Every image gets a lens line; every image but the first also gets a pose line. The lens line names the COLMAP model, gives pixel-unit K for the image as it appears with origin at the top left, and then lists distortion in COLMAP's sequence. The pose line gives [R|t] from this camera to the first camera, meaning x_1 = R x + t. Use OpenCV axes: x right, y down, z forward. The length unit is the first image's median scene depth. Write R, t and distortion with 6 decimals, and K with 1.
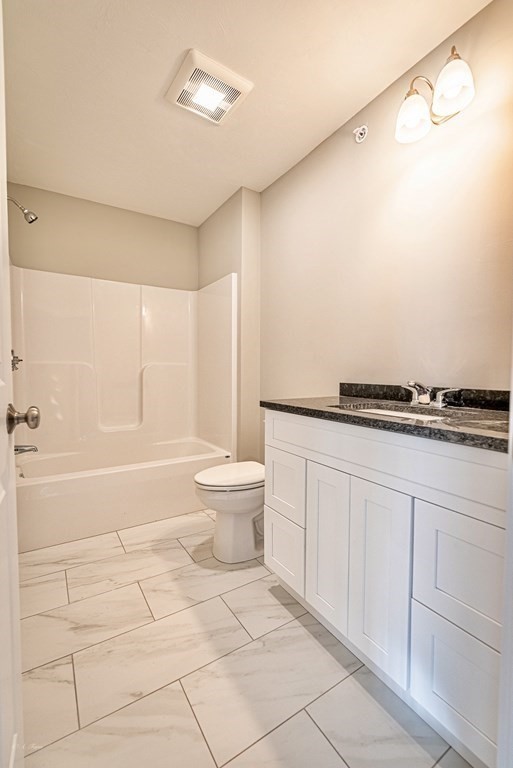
lens RADIAL K [[332.2, 0, 254.9], [0, 332.2, 383.5], [0, 0, 1]] dist [-0.002110, 0.000800]
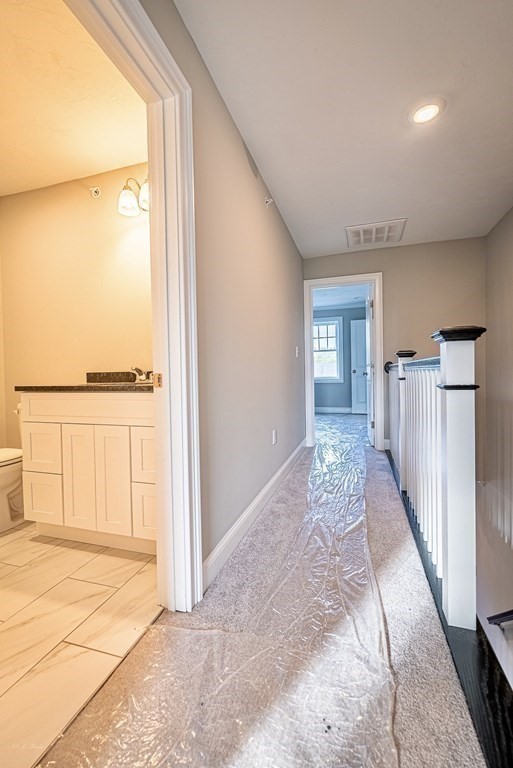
lens RADIAL K [[332.2, 0, 256.4], [0, 332.2, 378.1], [0, 0, 1]] dist [-0.002110, 0.000800]
pose [[0.761059, -0.028115, 0.648073, -0.088019], [0.050752, 0.998579, -0.016278, 0.075486], [-0.646694, 0.045279, 0.761404, -0.443874]]
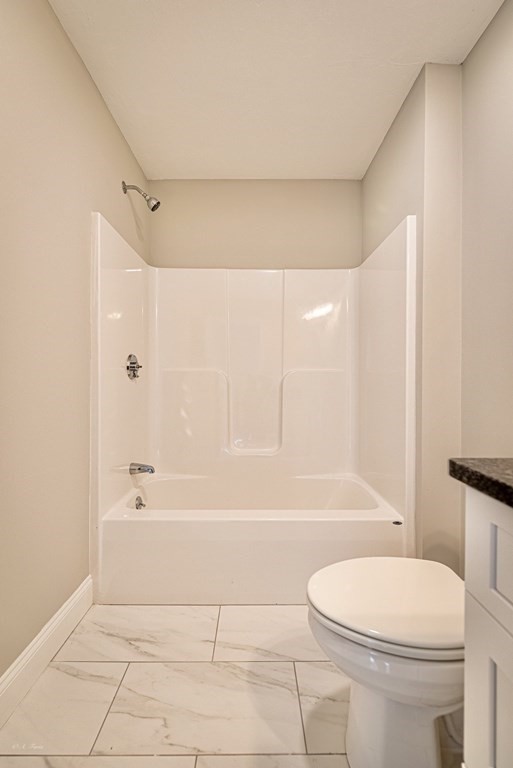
lens RADIAL K [[332.2, 0, 258.0], [0, 332.2, 378.1], [0, 0, 1]] dist [-0.002110, 0.000800]
pose [[0.851887, 0.002932, -0.523717, 0.024382], [-0.024849, 0.999084, -0.034826, -0.020476], [0.523135, 0.042682, 0.851180, 0.491191]]
